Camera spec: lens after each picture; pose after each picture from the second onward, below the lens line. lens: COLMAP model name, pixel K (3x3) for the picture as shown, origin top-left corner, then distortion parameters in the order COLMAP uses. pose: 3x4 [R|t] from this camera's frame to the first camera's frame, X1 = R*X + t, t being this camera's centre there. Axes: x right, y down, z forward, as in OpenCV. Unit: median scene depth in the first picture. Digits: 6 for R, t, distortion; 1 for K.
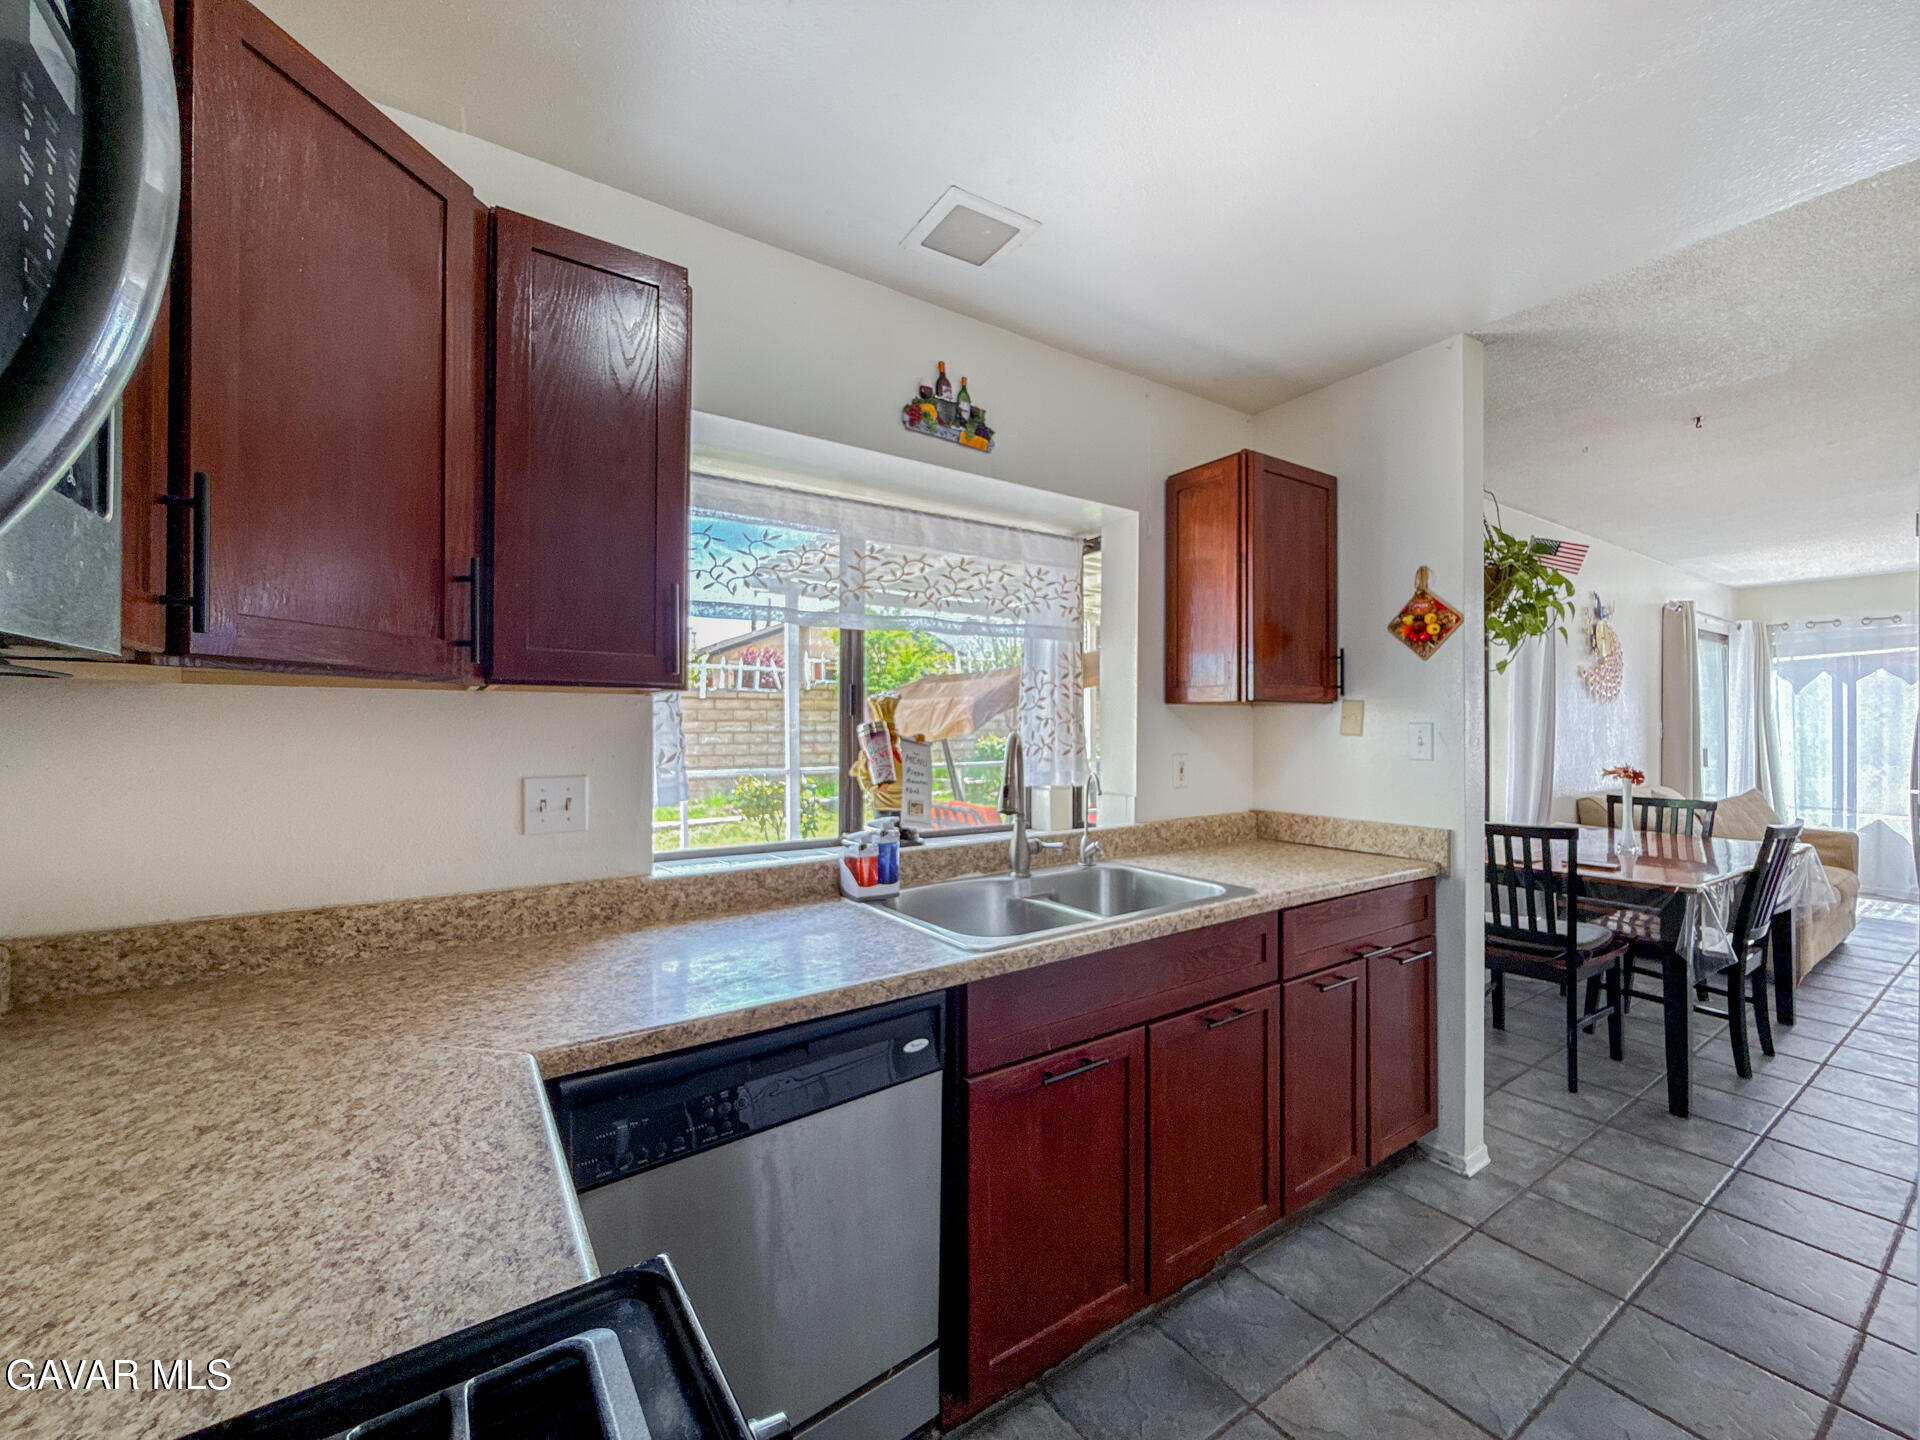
lens RADIAL K [[764.5, 0, 959.3], [0, 764.5, 722.2], [0, 0, 1]] dist [0.001352, 0.000178]
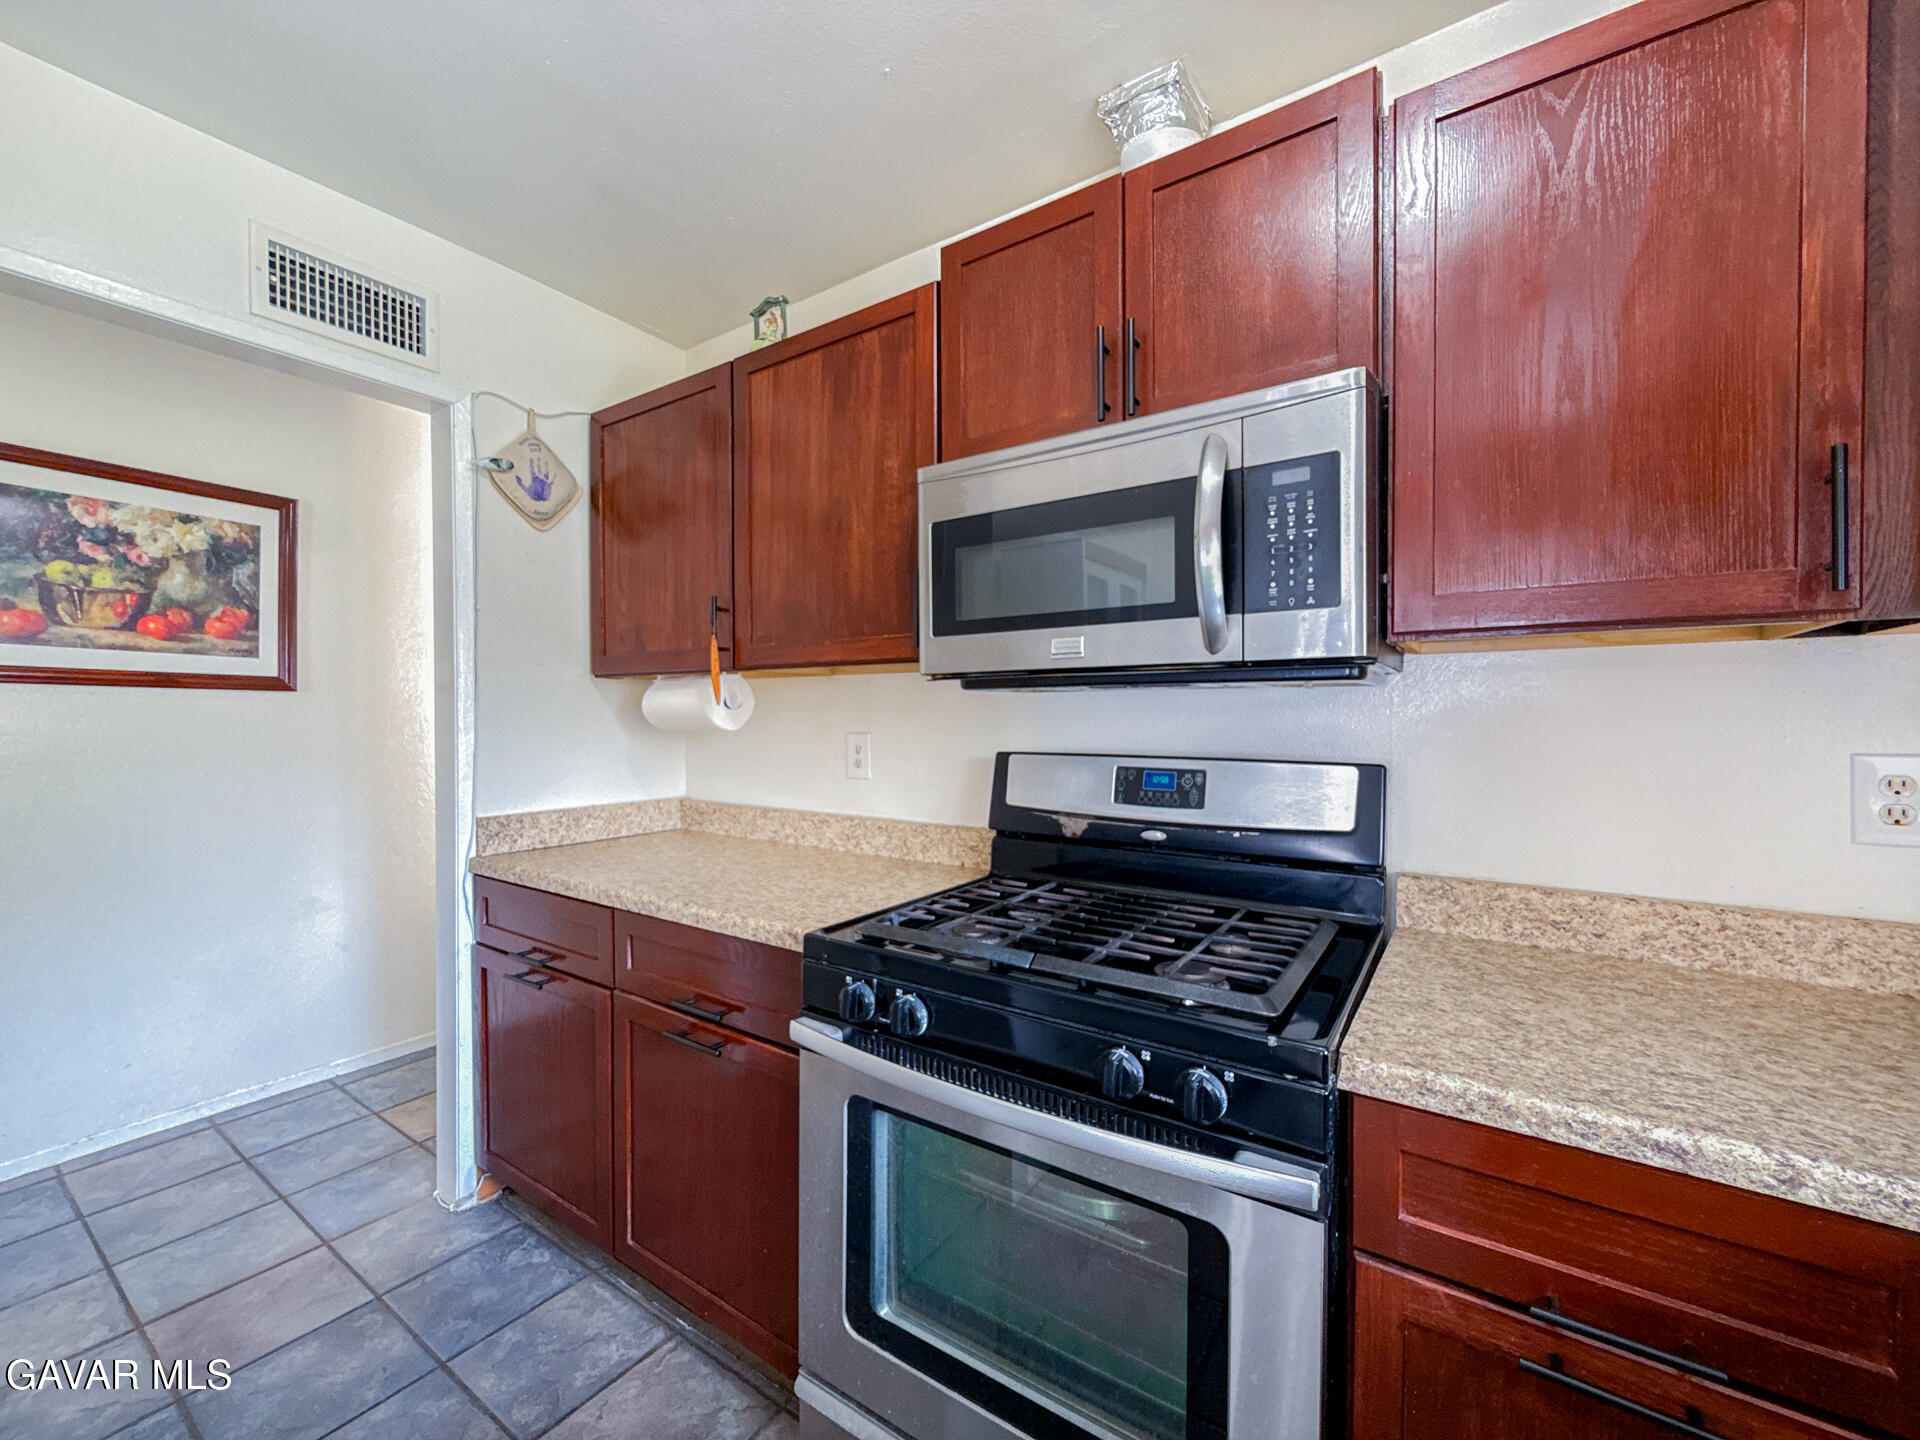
lens RADIAL K [[776.5, 0, 940.6], [0, 776.5, 724.9], [0, 0, 1]] dist [-0.000804, 0.000351]
pose [[-0.934335, 0.005290, -0.356356, 0.280787], [0.001122, 0.999929, 0.011904, 0.028646], [0.356394, 0.010722, -0.934274, 0.742394]]
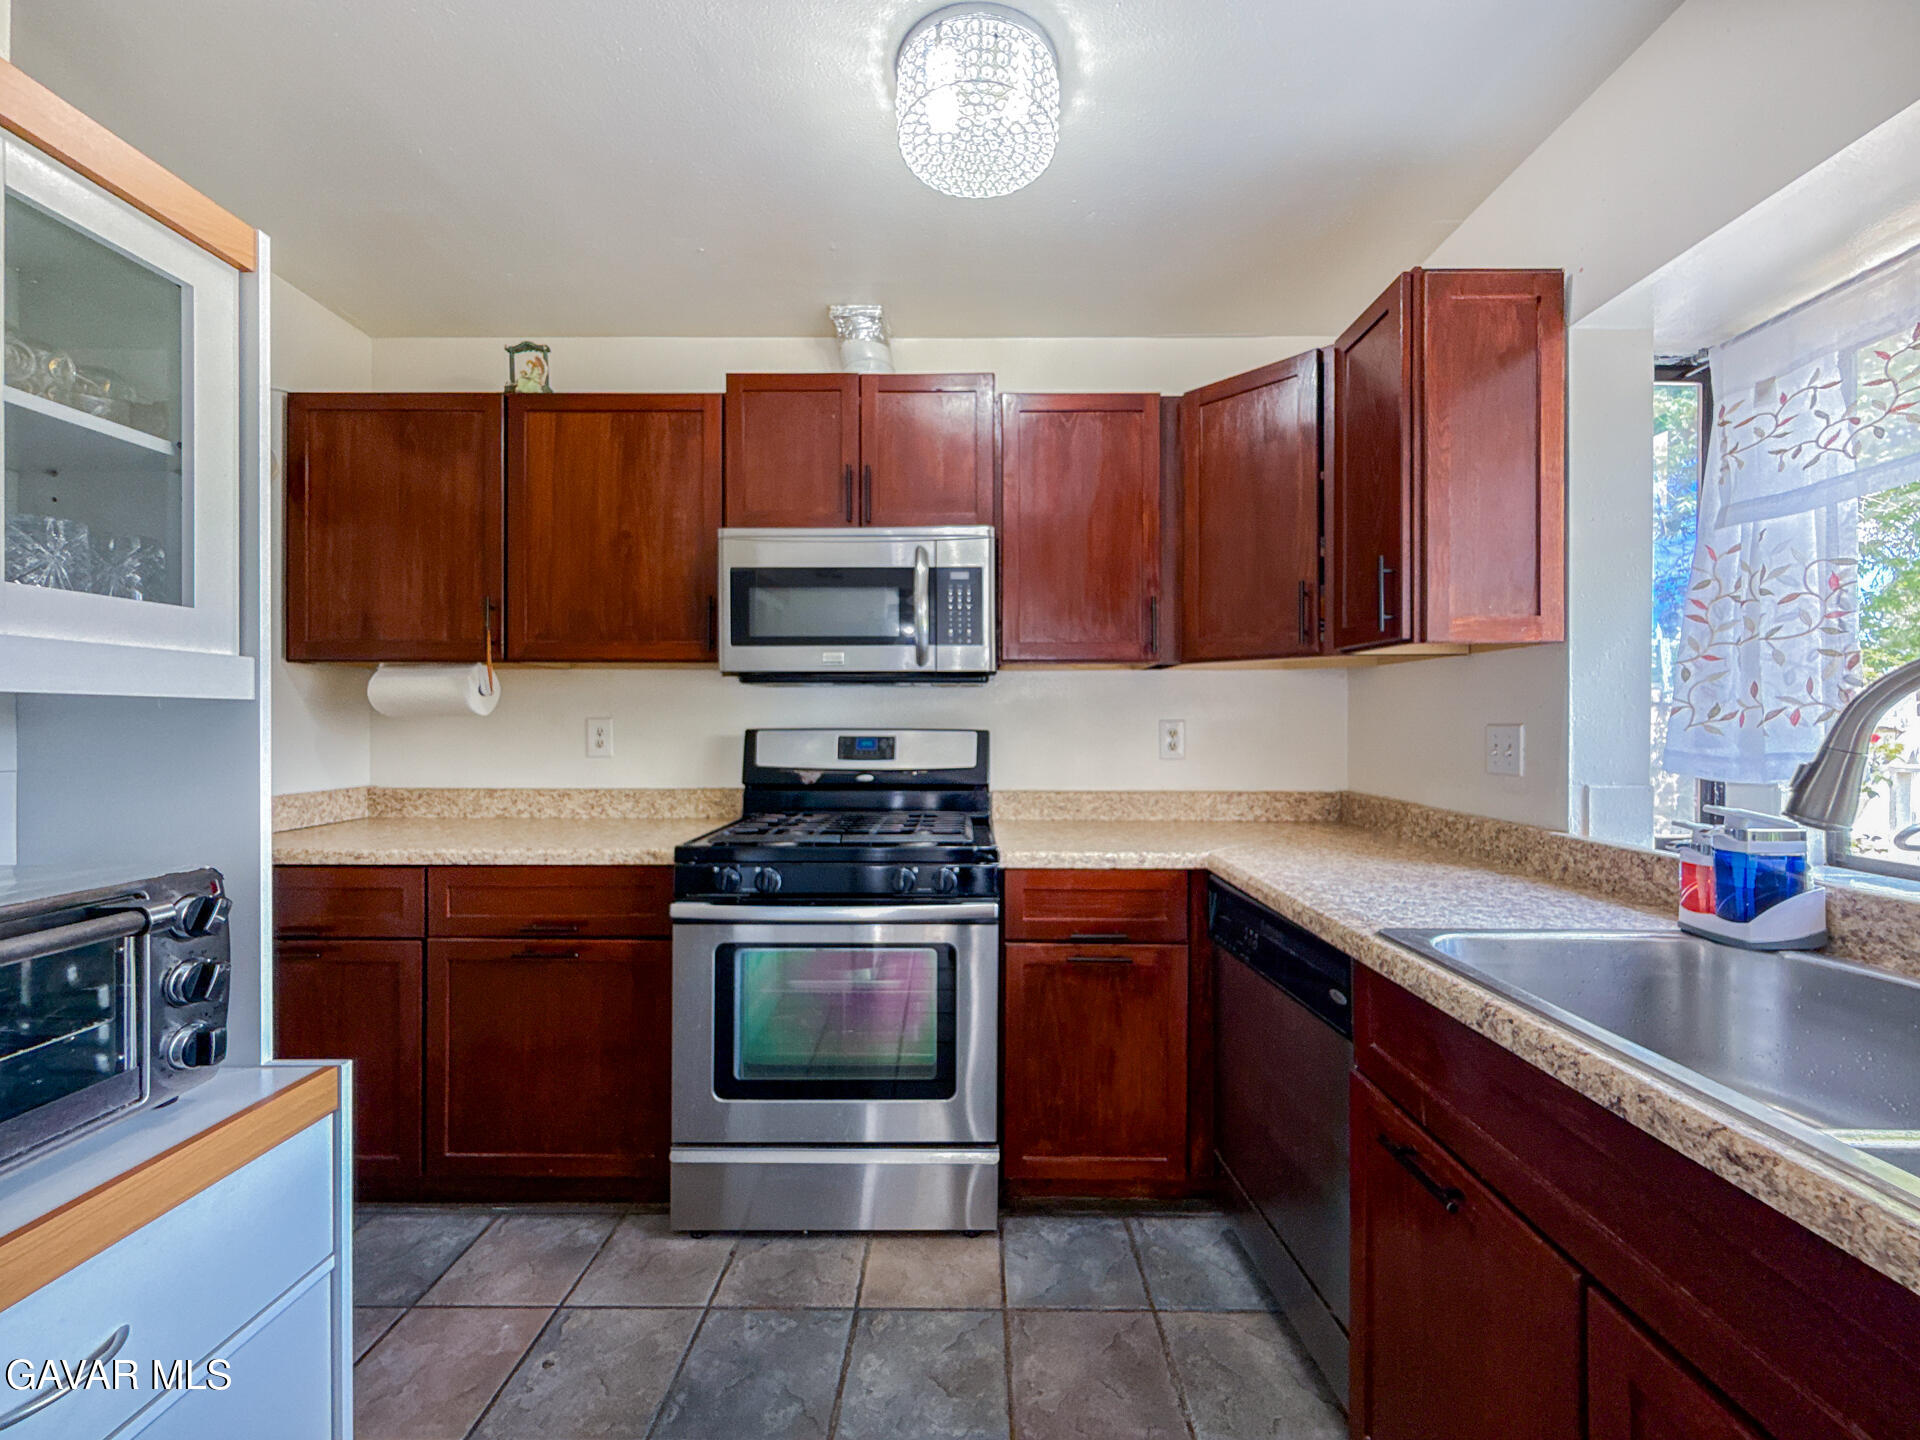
lens RADIAL K [[796.0, 0, 957.8], [0, 796.0, 724.7], [0, 0, 1]] dist [0.000513, 0.000136]
pose [[-0.567390, 0.002378, -0.823446, 0.853212], [0.000318, 0.999996, 0.002668, 0.066007], [0.823449, 0.001251, -0.567389, 0.969859]]
